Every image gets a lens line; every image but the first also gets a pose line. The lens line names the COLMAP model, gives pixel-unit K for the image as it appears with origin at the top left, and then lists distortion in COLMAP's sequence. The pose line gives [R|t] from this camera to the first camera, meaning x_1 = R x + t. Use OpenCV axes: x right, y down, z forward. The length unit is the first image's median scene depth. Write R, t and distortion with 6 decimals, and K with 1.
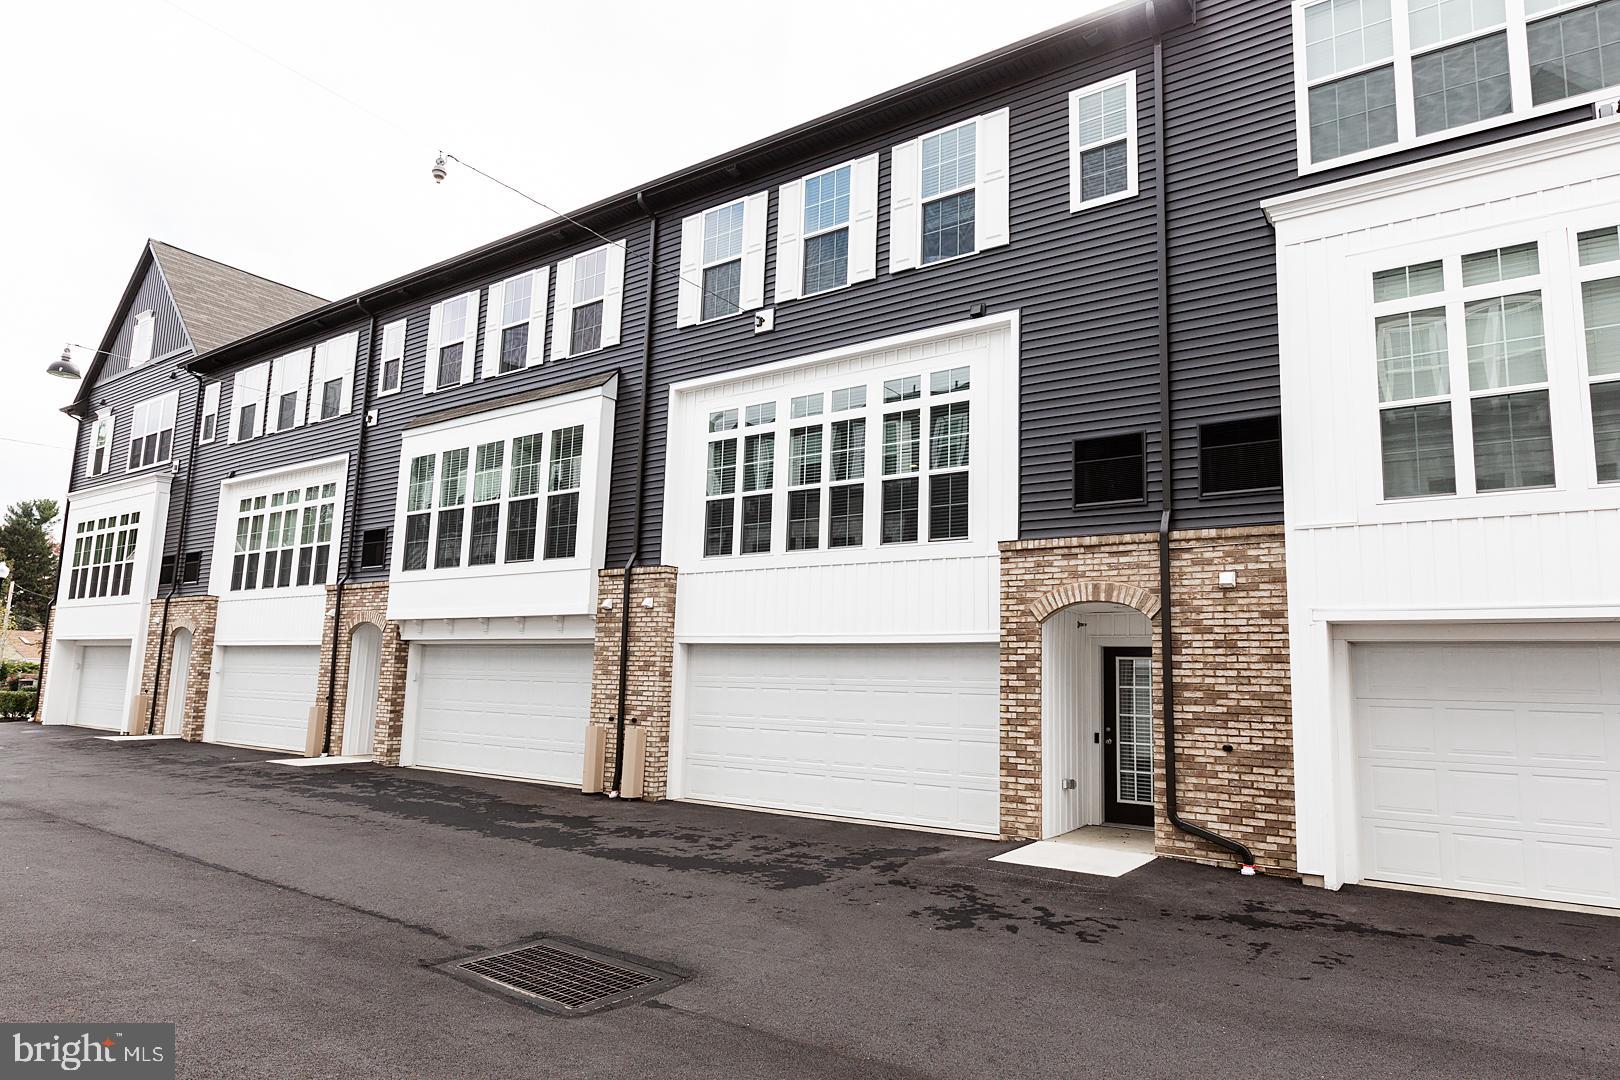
lens RADIAL K [[881.1, 0, 881.9], [0, 881.1, 574.6], [0, 0, 1]] dist [-0.003218, -0.000207]
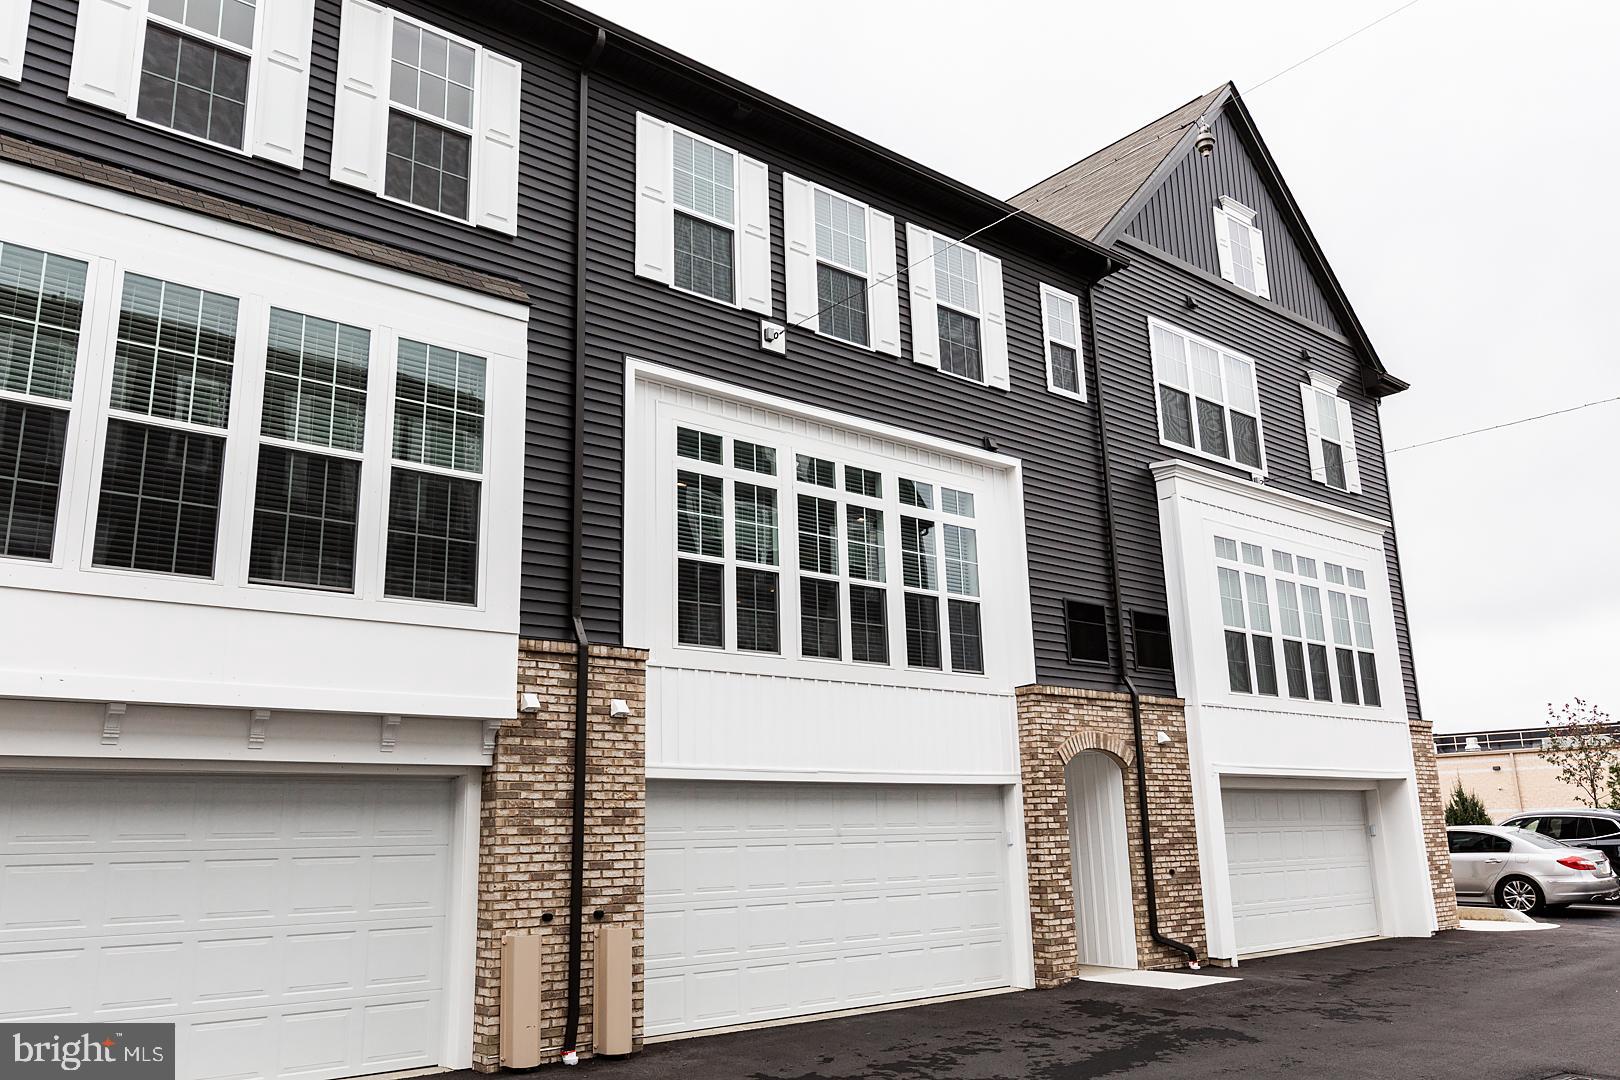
lens RADIAL K [[1257.1, 0, 810.0], [0, 1257.1, 540.0], [0, 0, 1]] dist [0.007893, -0.002602]
pose [[0.314778, 0.194177, 0.929091, -1.280136], [-0.080234, 0.980791, -0.177799, 0.075563], [-0.945768, -0.018577, 0.324311, 0.750345]]
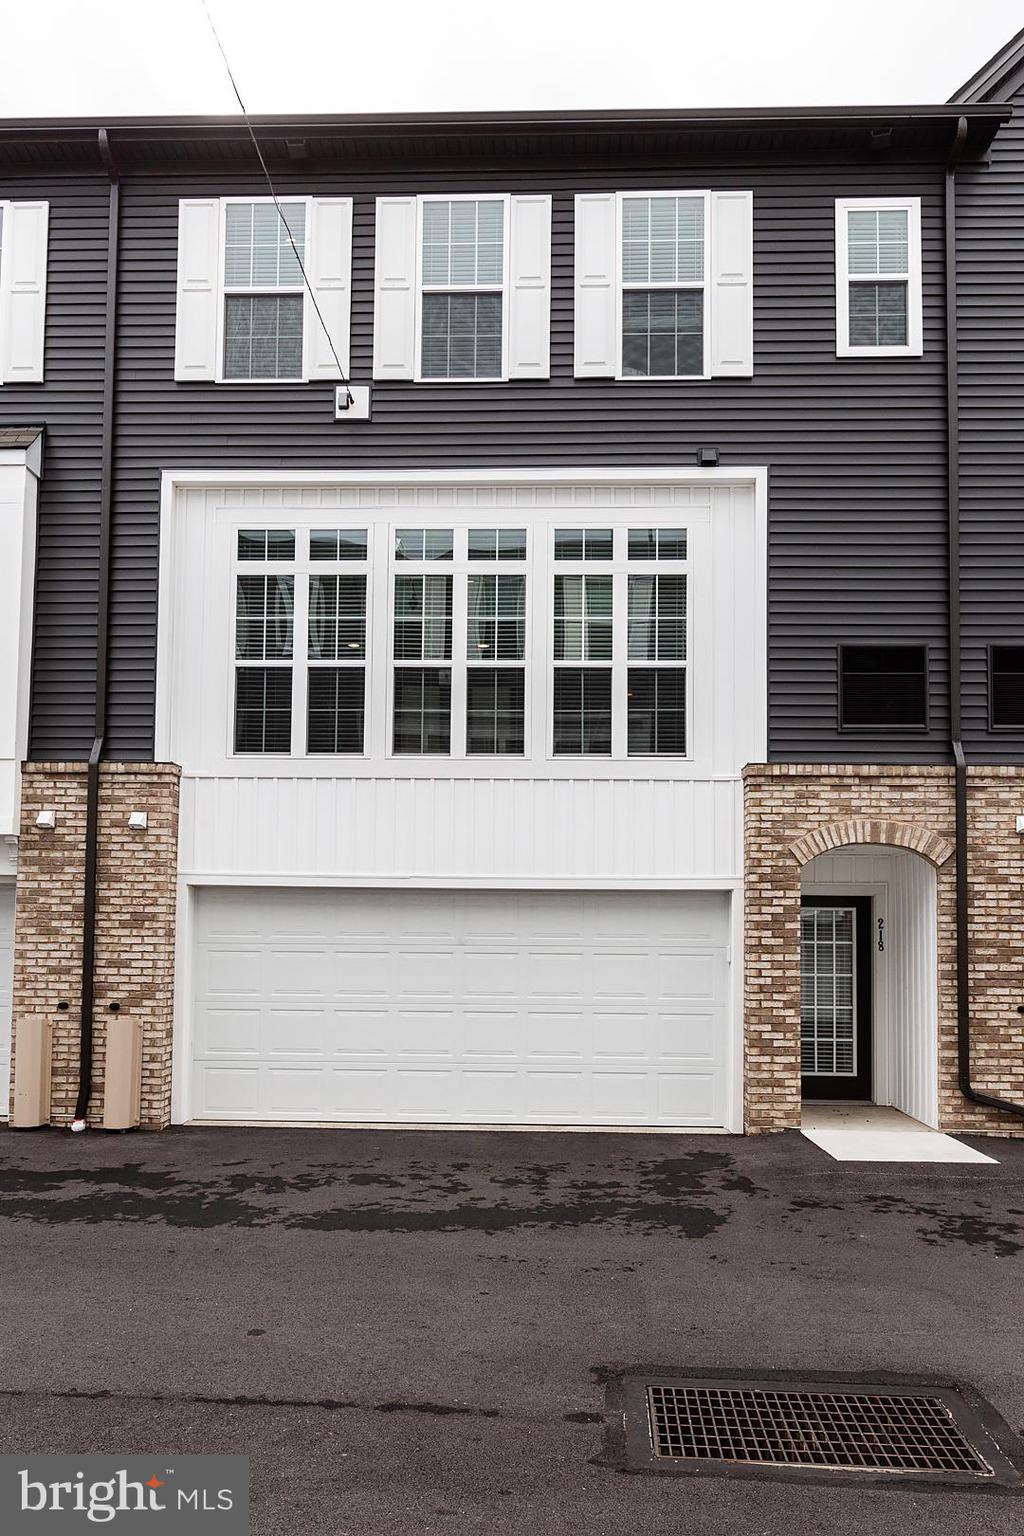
lens RADIAL K [[1027.7, 0, 519.0], [0, 1027.7, 902.3], [0, 0, 1]] dist [-0.000138, -0.001308]
pose [[0.870170, 0.007282, 0.492697, -0.481705], [-0.049867, 0.996059, 0.073351, 0.028340], [-0.490221, -0.088397, 0.867104, 0.281430]]
